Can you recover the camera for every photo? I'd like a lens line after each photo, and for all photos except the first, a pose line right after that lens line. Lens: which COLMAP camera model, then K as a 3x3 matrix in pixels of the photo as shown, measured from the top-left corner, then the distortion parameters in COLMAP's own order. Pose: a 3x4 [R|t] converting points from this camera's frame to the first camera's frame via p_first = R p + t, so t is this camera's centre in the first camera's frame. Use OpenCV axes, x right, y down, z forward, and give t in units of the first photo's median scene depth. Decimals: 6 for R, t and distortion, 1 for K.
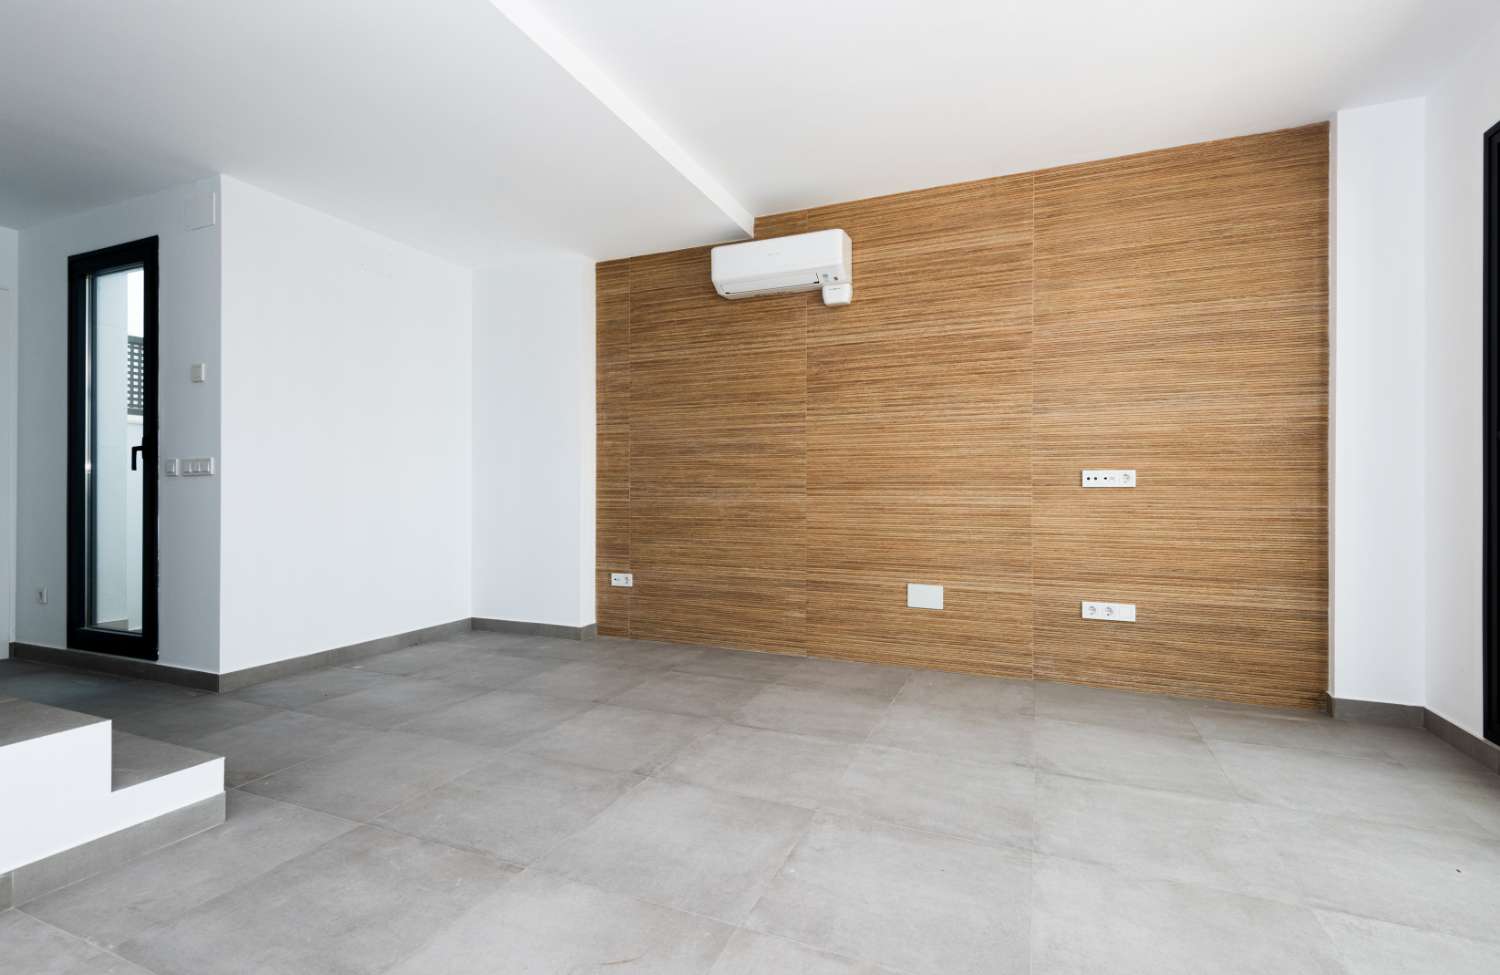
lens RADIAL K [[710.1, 0, 750.9], [0, 710.1, 484.3], [0, 0, 1]] dist [-0.004639, -0.004300]
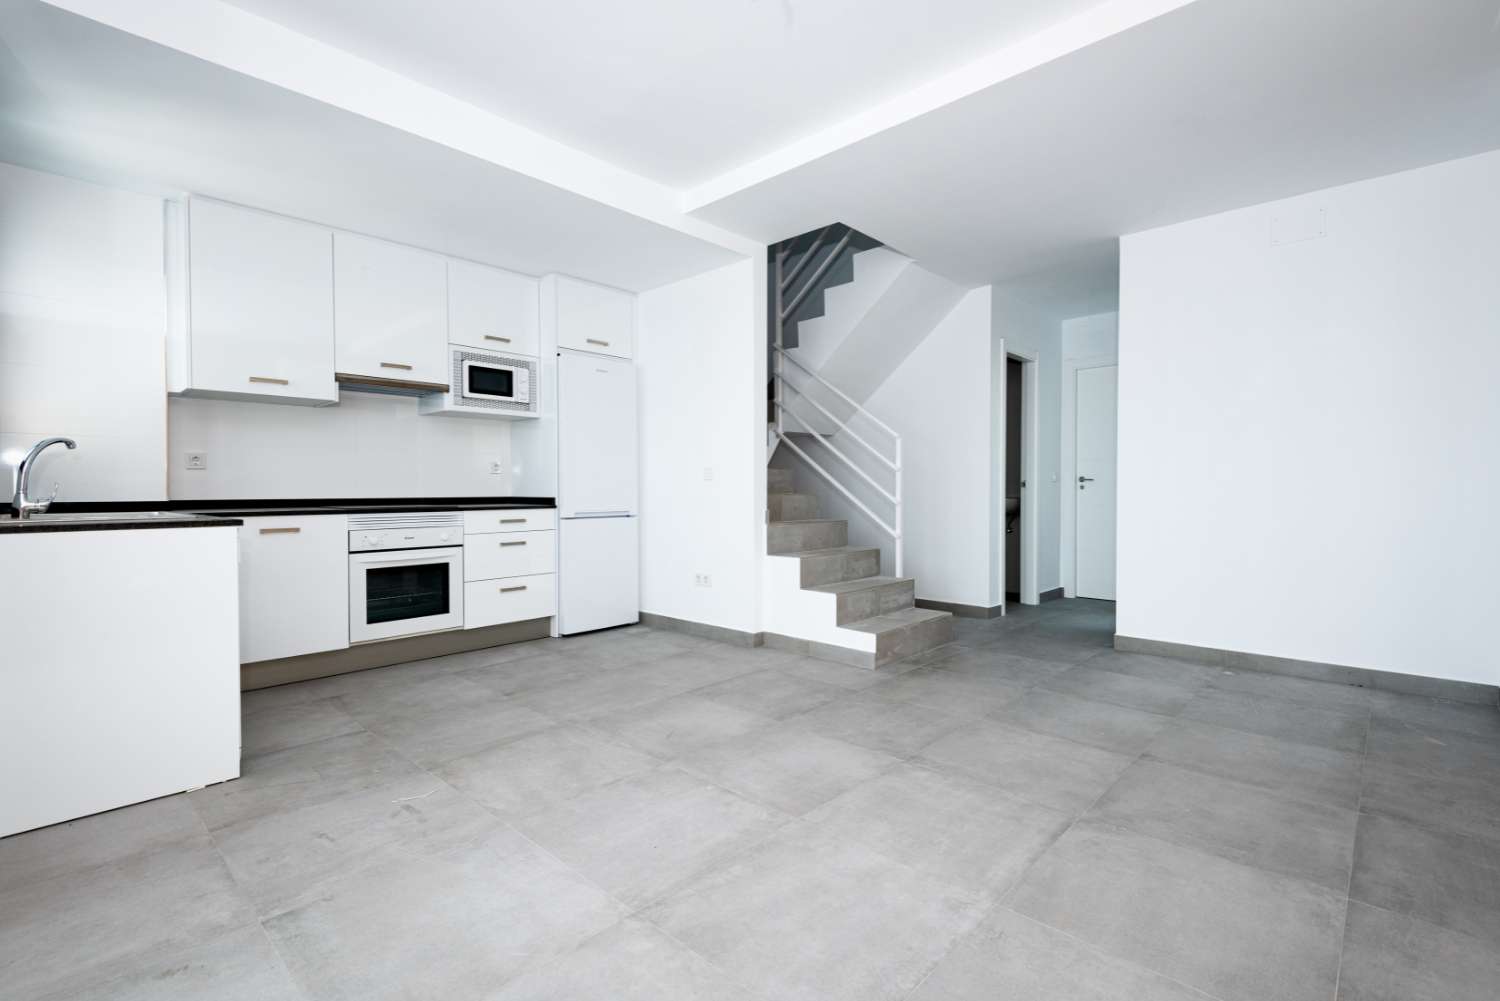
lens RADIAL K [[699.1, 0, 752.6], [0, 699.1, 495.8], [0, 0, 1]] dist [0.007046, -0.004531]
pose [[-0.359335, 0.018838, -0.933018, 0.915990], [0.002619, 0.999813, 0.019178, -0.011932], [0.933205, 0.004448, -0.359317, 1.152158]]
